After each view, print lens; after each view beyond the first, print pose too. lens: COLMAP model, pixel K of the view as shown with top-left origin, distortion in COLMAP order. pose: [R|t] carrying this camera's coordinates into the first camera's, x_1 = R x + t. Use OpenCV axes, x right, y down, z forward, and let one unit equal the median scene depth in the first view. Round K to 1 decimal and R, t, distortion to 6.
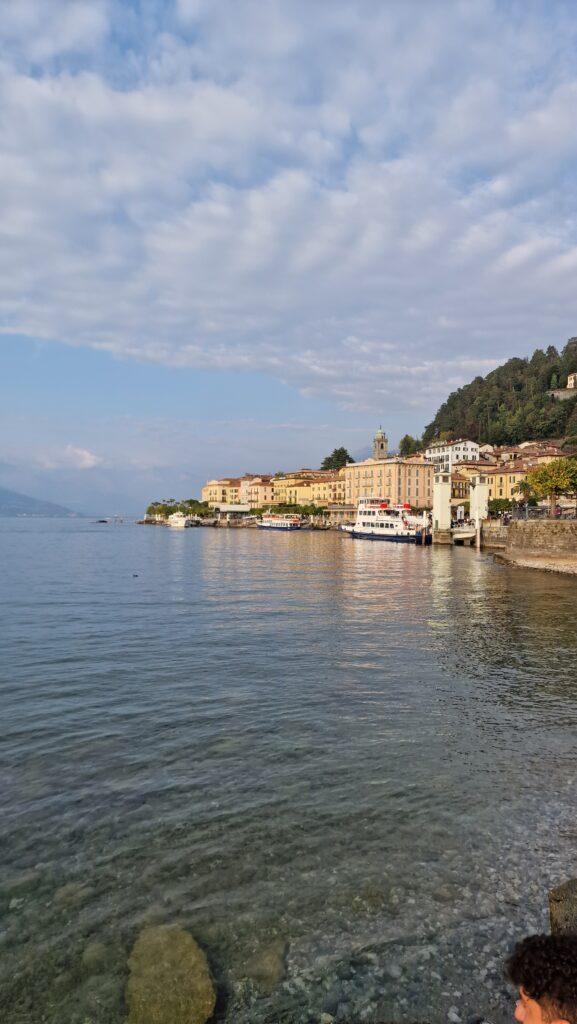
lens RADIAL K [[705.2, 0, 302.9], [0, 705.2, 512.8], [0, 0, 1]] dist [0.226851, -0.501911]
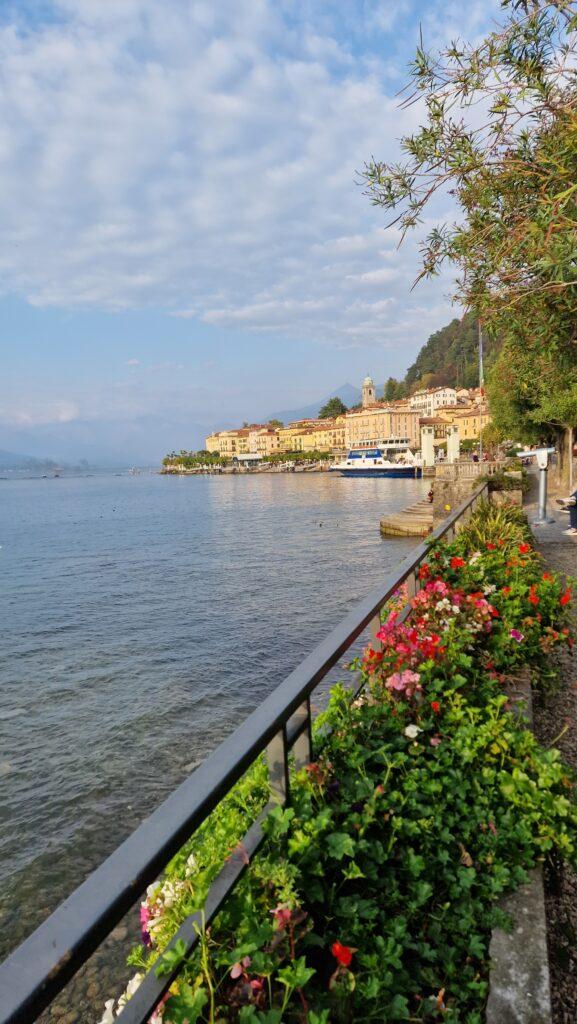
lens RADIAL K [[701.1, 0, 288.5], [0, 701.1, 512.0], [0, 0, 1]] dist [0.214576, -0.321733]
pose [[0.998552, -0.053786, -0.001011, -0.036756], [0.053690, 0.995258, 0.081111, -0.006474], [-0.003356, -0.081047, 0.996705, -0.175637]]
